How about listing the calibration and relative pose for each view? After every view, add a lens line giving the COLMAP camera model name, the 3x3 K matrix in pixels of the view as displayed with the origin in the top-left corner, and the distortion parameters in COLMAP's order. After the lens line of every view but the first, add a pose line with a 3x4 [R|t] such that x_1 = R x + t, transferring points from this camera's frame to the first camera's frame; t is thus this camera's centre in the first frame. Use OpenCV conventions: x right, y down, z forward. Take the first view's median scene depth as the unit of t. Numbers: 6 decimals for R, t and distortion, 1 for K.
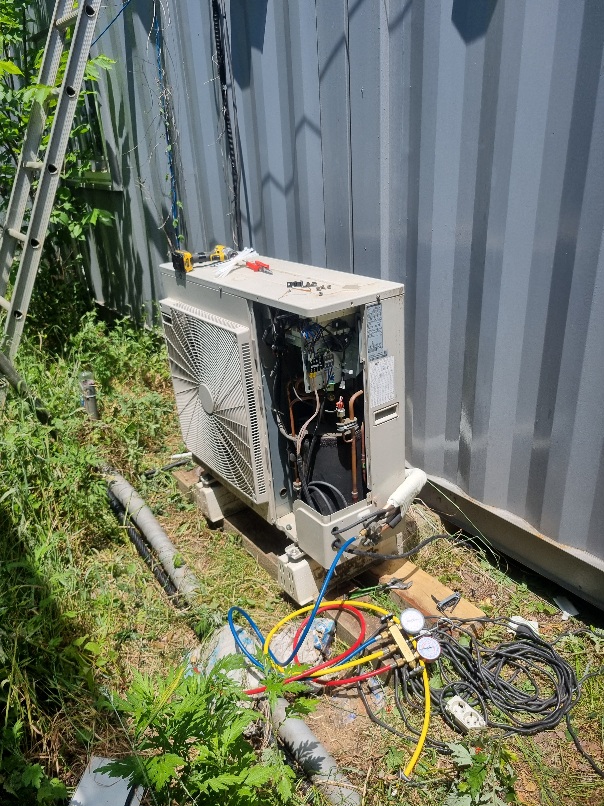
lens RADIAL K [[604.6, 0, 305.7], [0, 604.6, 409.9], [0, 0, 1]] dist [0.011487, 0.003063]
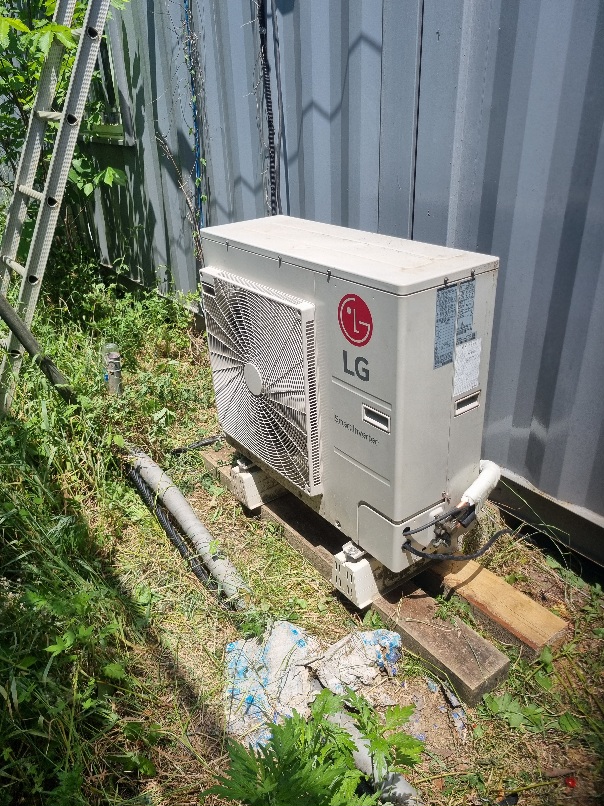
lens RADIAL K [[604.6, 0, 298.4], [0, 604.6, 399.5], [0, 0, 1]] dist [0.011487, 0.003063]
pose [[0.999903, 0.013730, 0.002481, -0.096460], [-0.013824, 0.998967, 0.043288, -0.027650], [-0.001884, -0.043318, 0.999060, 0.090446]]
